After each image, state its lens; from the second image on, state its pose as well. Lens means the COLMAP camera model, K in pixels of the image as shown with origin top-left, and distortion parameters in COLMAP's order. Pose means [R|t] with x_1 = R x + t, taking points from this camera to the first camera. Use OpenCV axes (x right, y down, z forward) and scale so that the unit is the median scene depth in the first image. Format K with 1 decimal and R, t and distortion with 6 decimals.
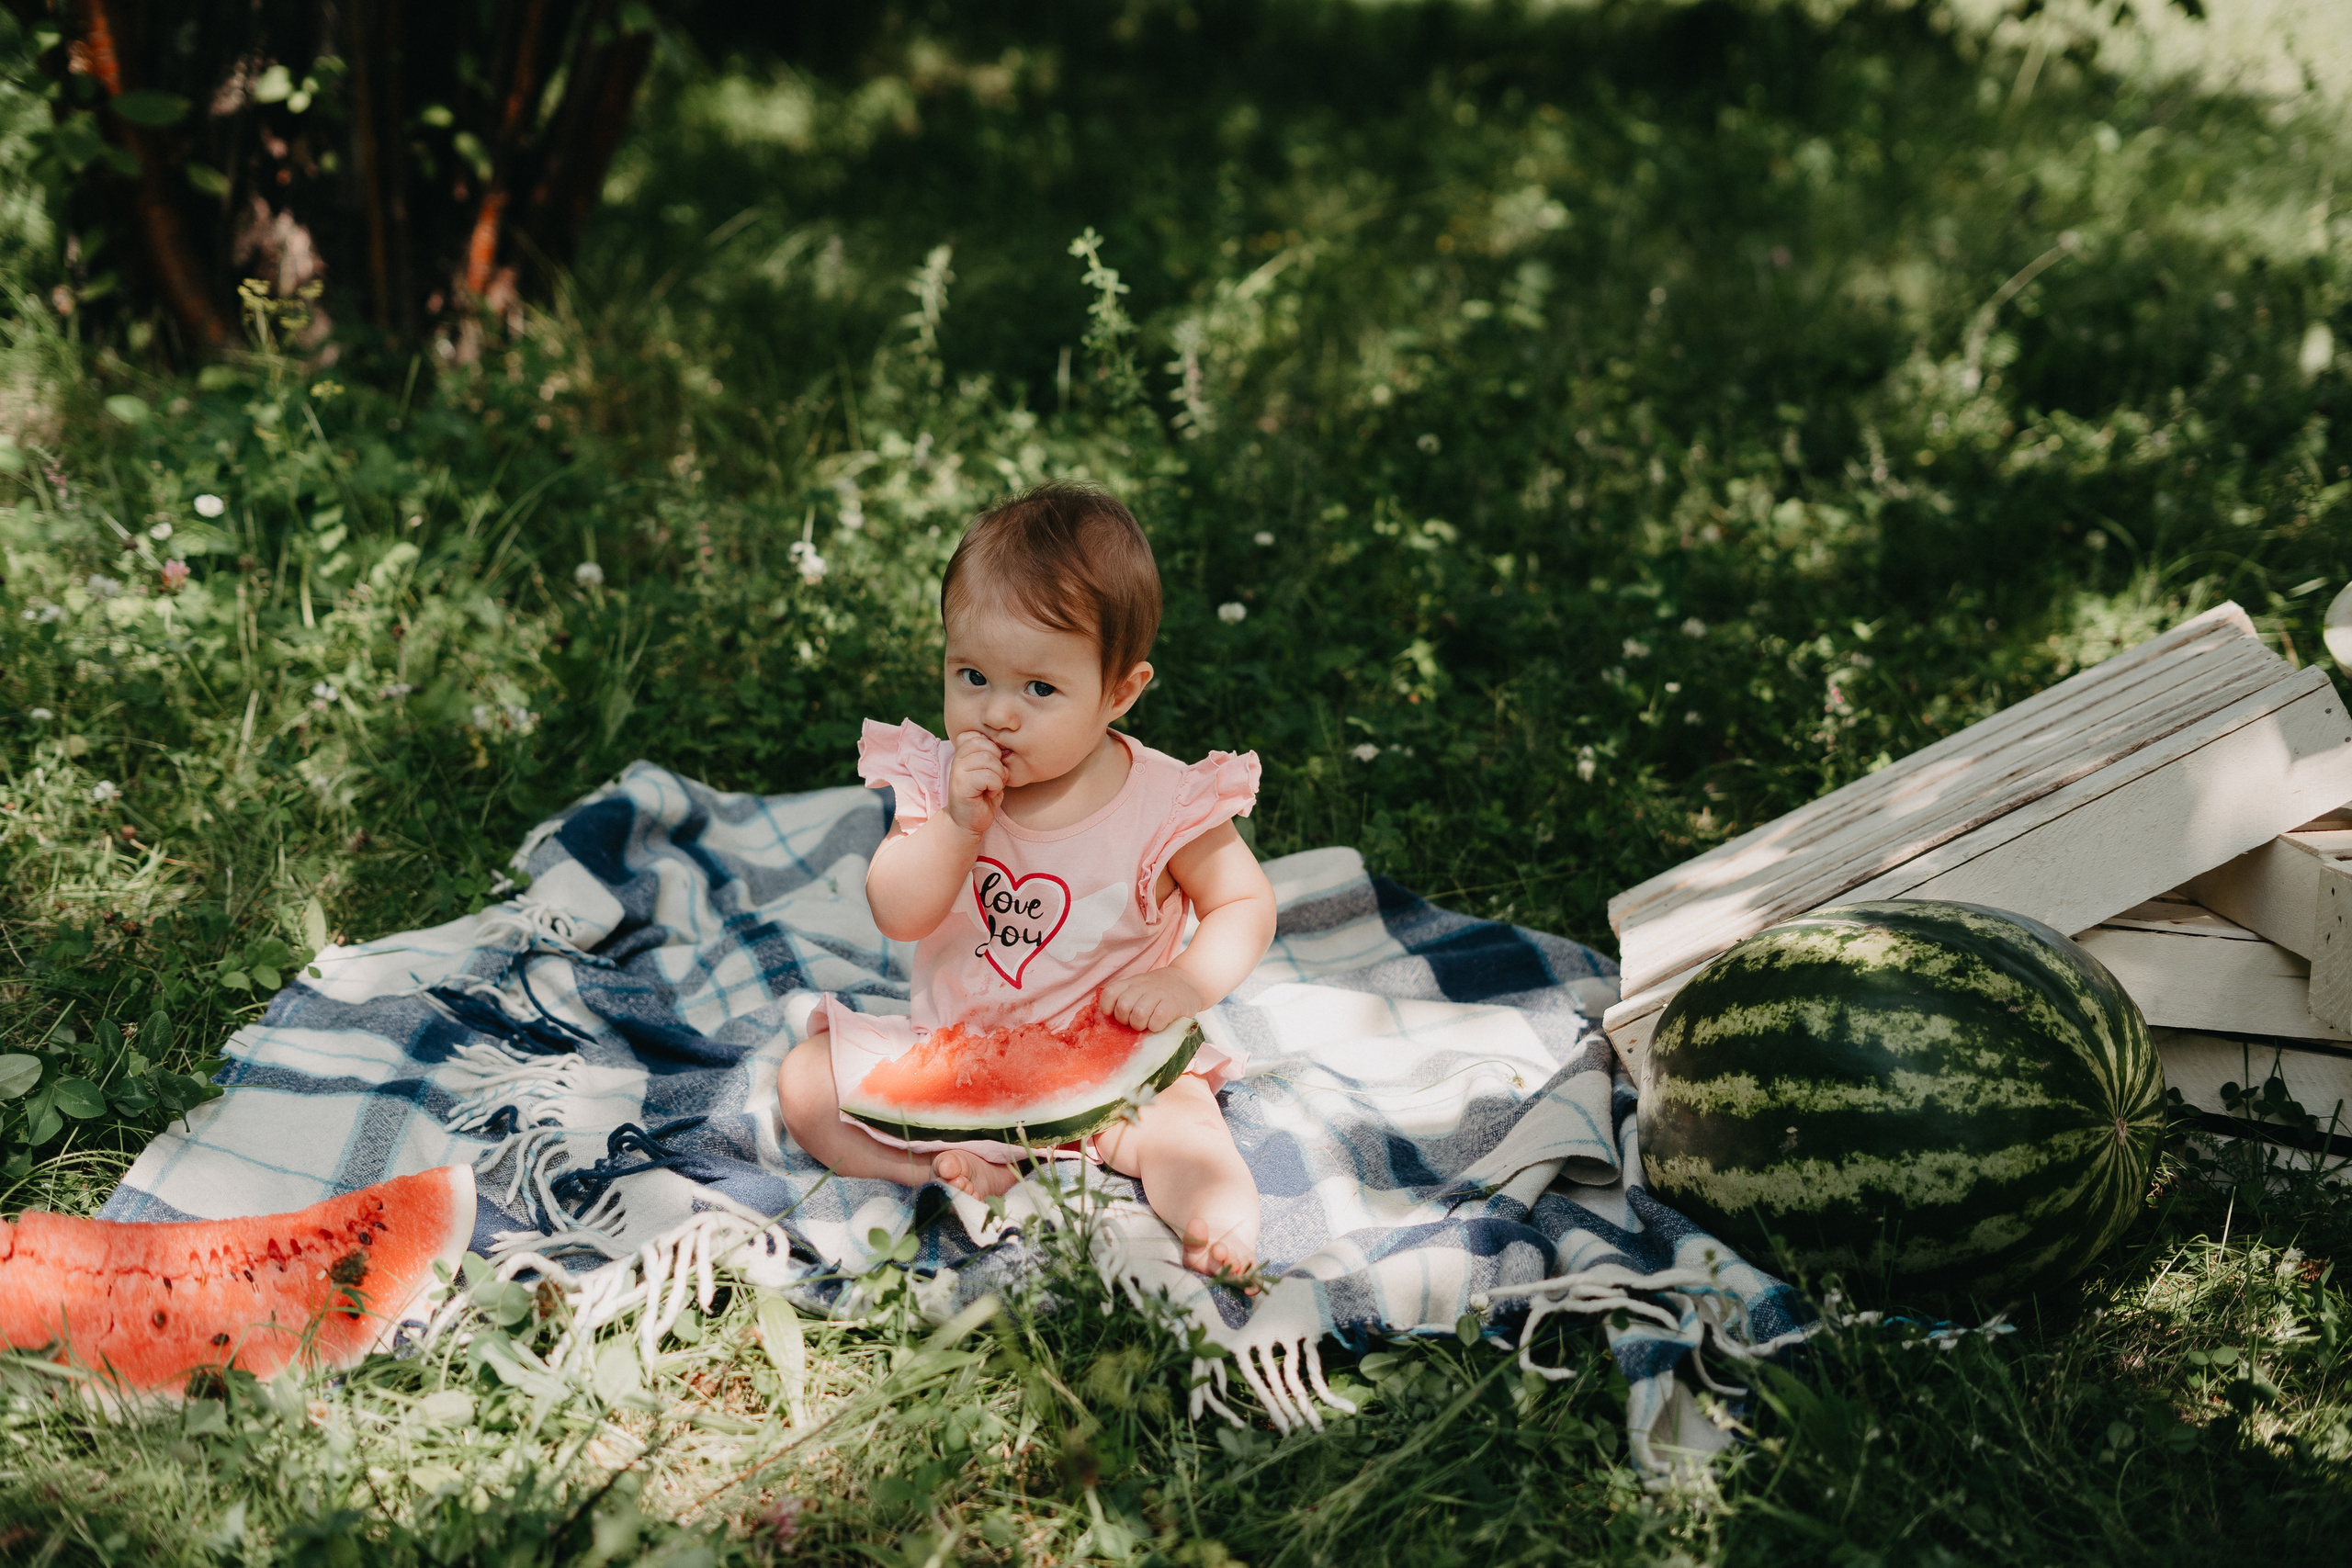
lens RADIAL K [[3682.5, 0, 1176.0], [0, 3682.5, 784.0], [0, 0, 1]] dist [0.142812, 0.081107]
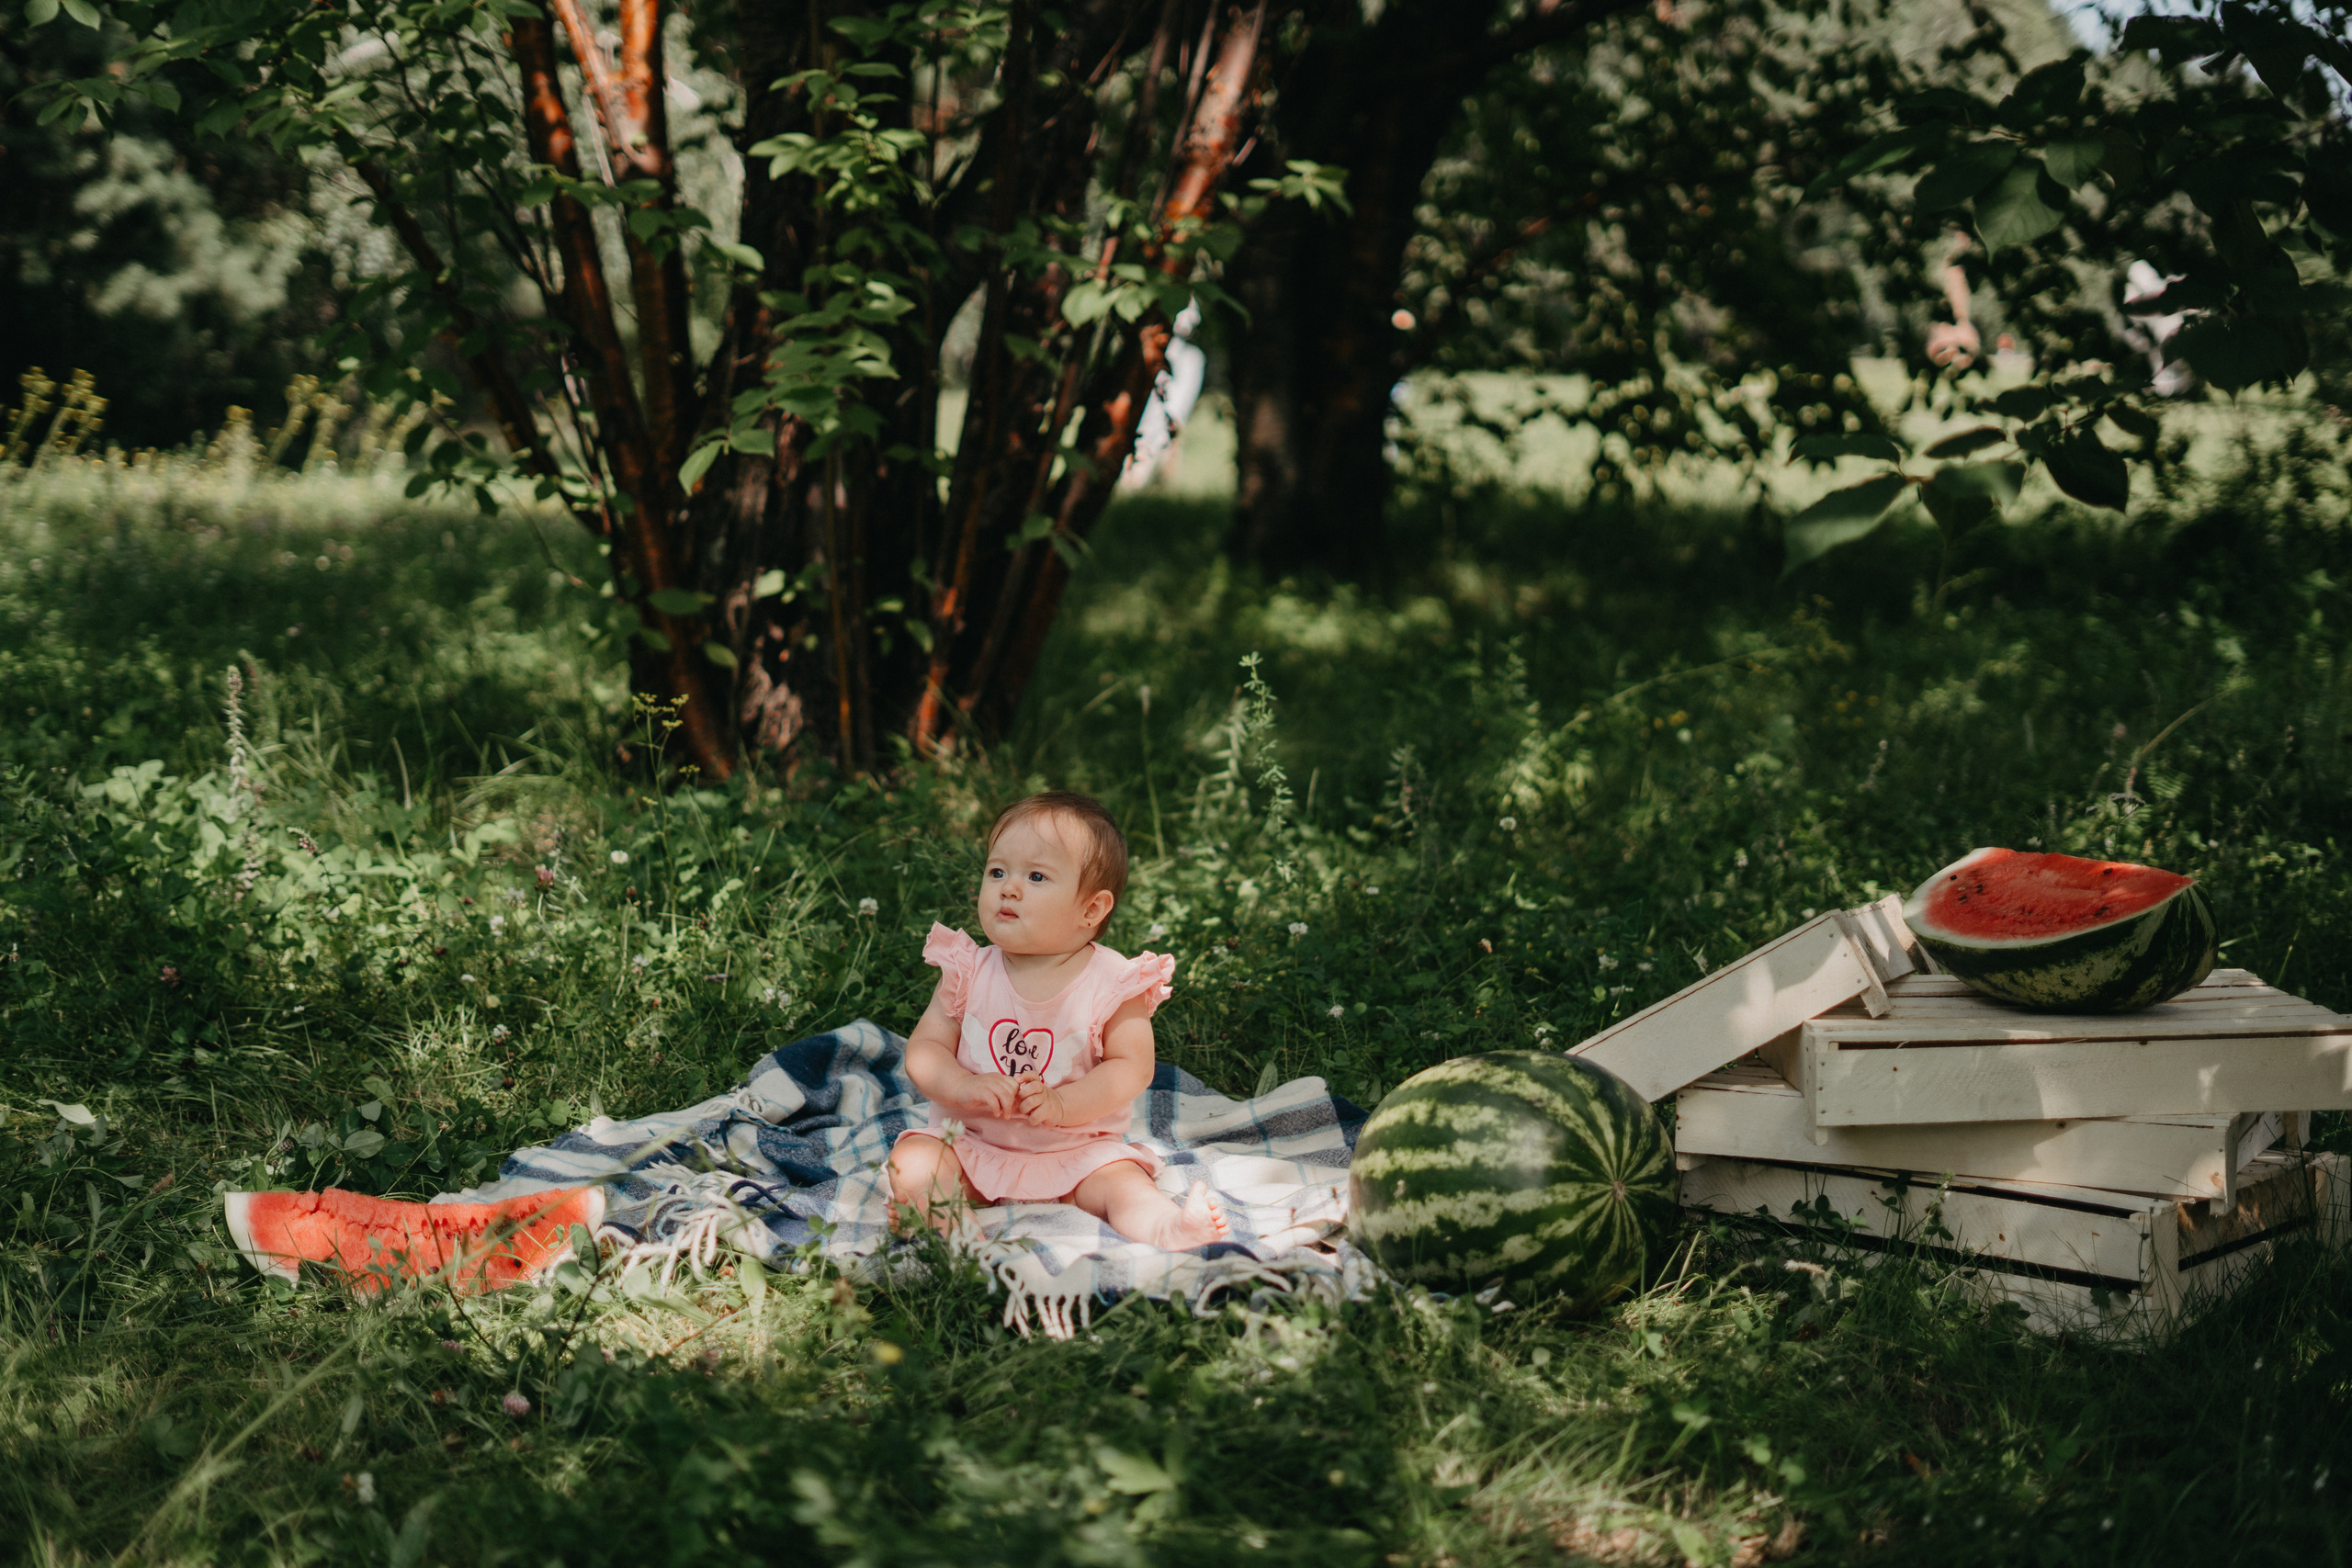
lens RADIAL K [[3682.5, 0, 1176.0], [0, 3682.5, 784.0], [0, 0, 1]] dist [0.142812, 0.081107]
pose [[0.978551, -0.000751, -0.206001, 0.342034], [-0.028984, 0.989544, -0.141290, 0.130019], [0.203953, 0.144230, 0.968298, -0.471727]]
